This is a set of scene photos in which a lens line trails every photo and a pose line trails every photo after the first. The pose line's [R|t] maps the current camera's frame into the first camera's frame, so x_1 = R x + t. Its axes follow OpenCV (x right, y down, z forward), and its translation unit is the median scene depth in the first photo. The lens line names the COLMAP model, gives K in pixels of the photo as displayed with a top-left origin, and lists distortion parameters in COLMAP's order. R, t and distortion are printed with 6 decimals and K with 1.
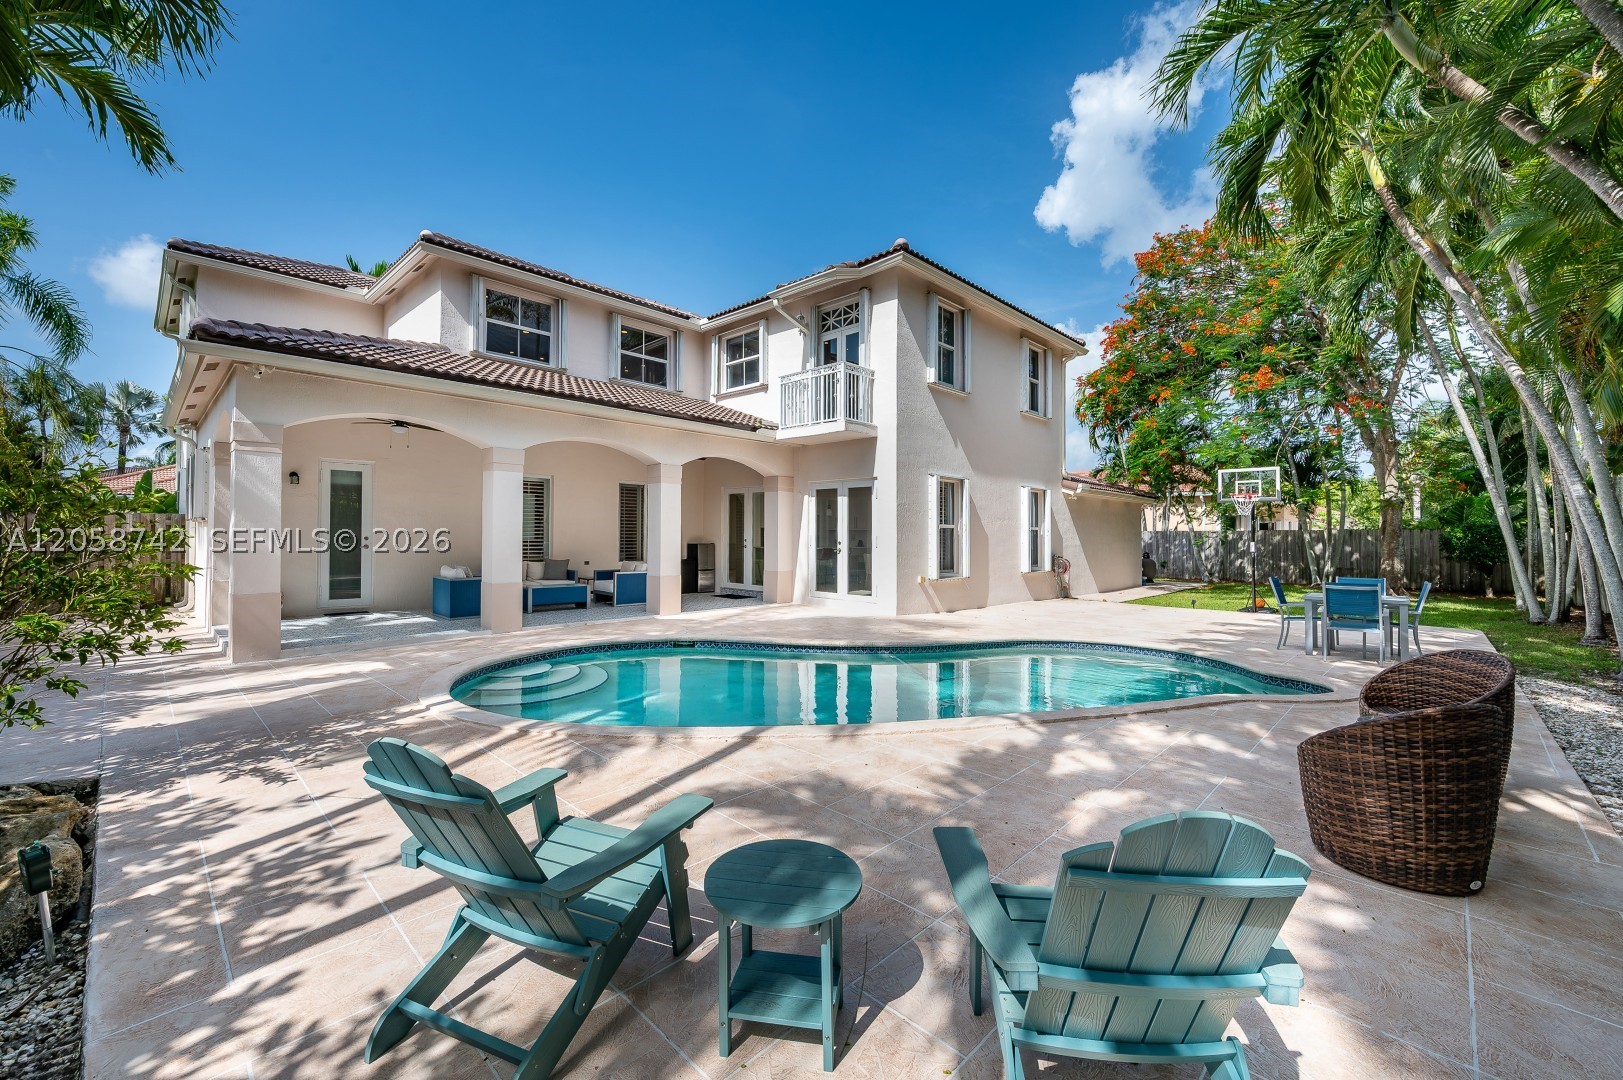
lens RADIAL K [[651.0, 0, 811.5], [0, 651.0, 540.0], [0, 0, 1]] dist [0.000241, 0.000078]
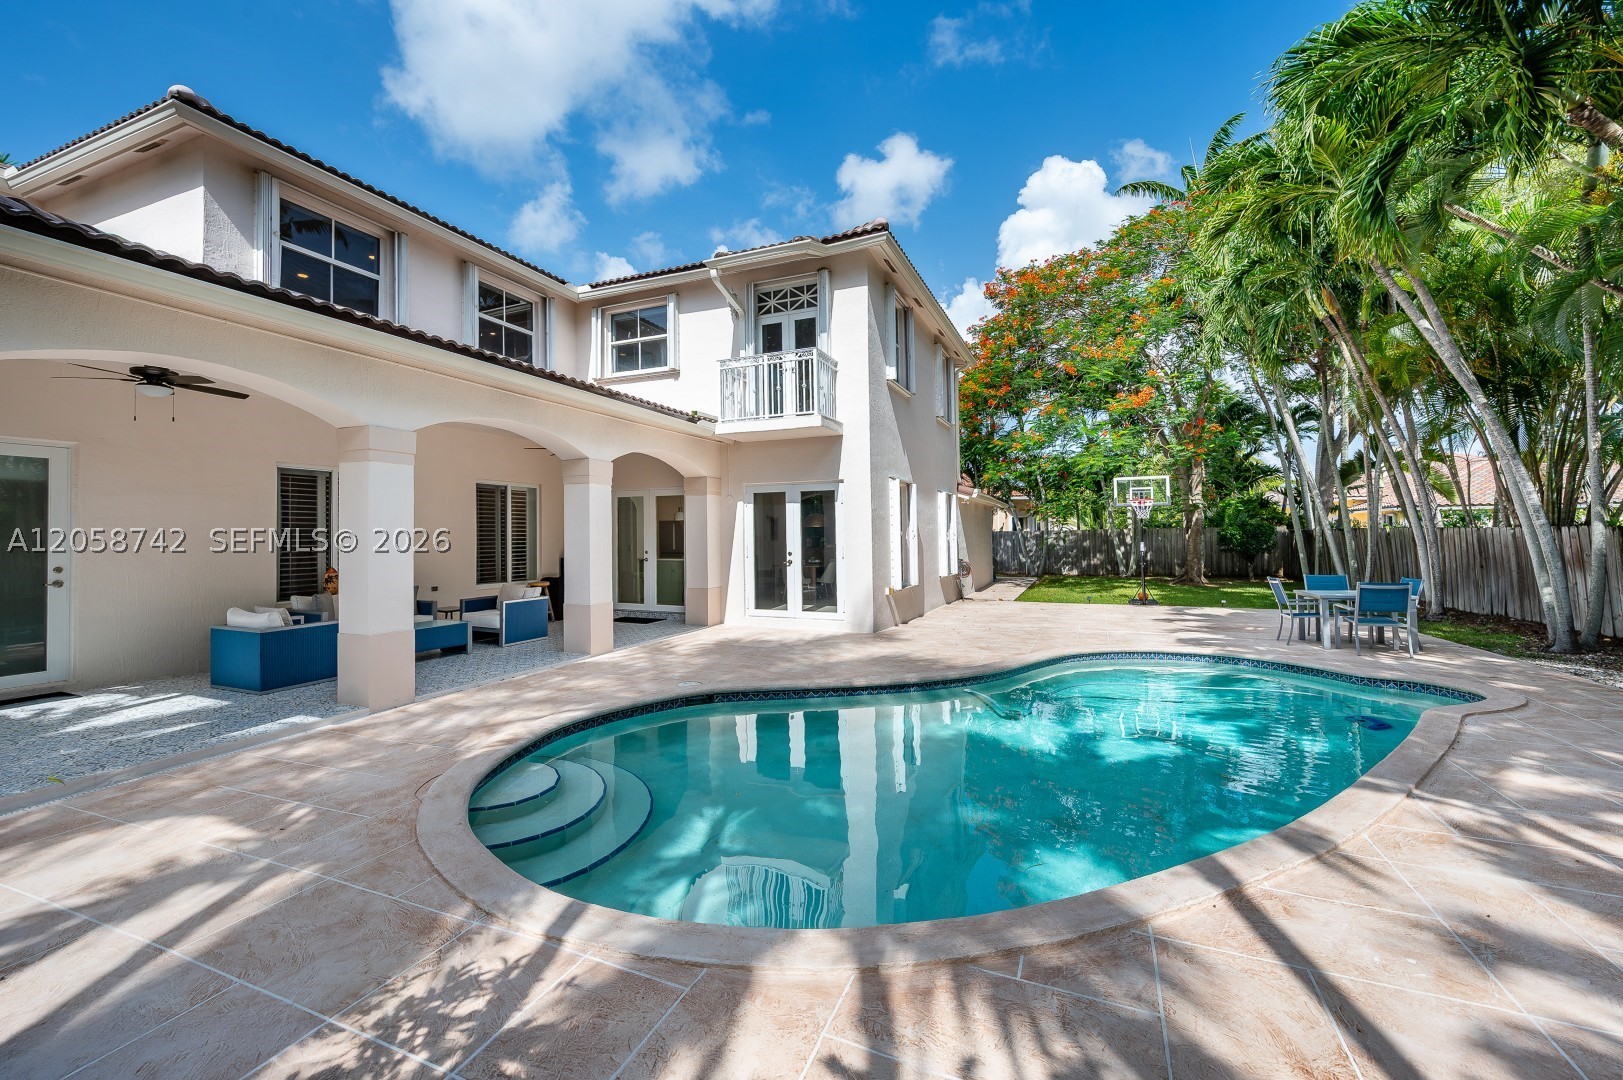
lens RADIAL K [[623.9, 0, 819.3], [0, 623.9, 532.2], [0, 0, 1]] dist [-0.000429, -0.000363]
pose [[0.929087, -0.017145, 0.369463, -0.229623], [0.021906, 0.999722, -0.008693, -0.016098], [-0.369211, 0.016170, 0.929205, 0.194234]]
